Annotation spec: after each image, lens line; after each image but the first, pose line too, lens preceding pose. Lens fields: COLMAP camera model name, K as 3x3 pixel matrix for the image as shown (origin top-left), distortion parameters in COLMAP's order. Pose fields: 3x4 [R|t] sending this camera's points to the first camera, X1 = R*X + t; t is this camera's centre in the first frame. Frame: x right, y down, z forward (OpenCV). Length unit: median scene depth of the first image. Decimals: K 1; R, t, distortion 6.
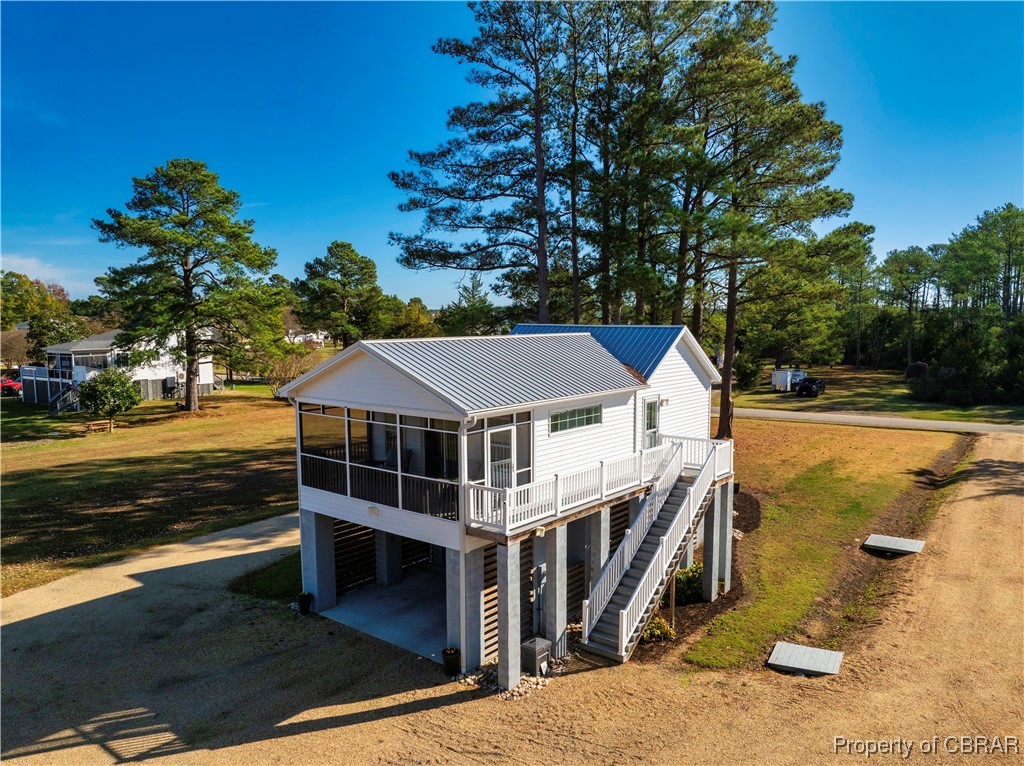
lens RADIAL K [[720.4, 0, 512.1], [0, 720.4, 386.4], [0, 0, 1]] dist [-0.044554, 0.015869]
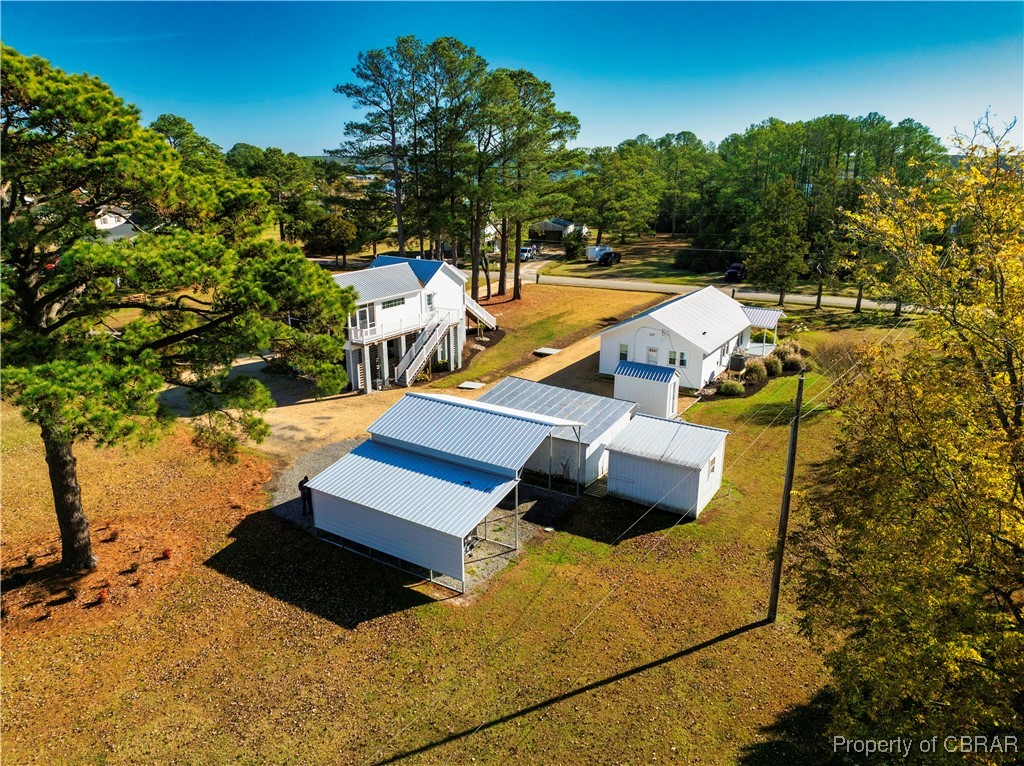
lens RADIAL K [[720.4, 0, 508.7], [0, 720.4, 382.3], [0, 0, 1]] dist [-0.044554, 0.015869]
pose [[0.995646, -0.025161, 0.089759, 0.293499], [0.005879, 0.977916, 0.208918, -0.245946], [-0.093033, -0.207480, 0.973805, -1.876542]]
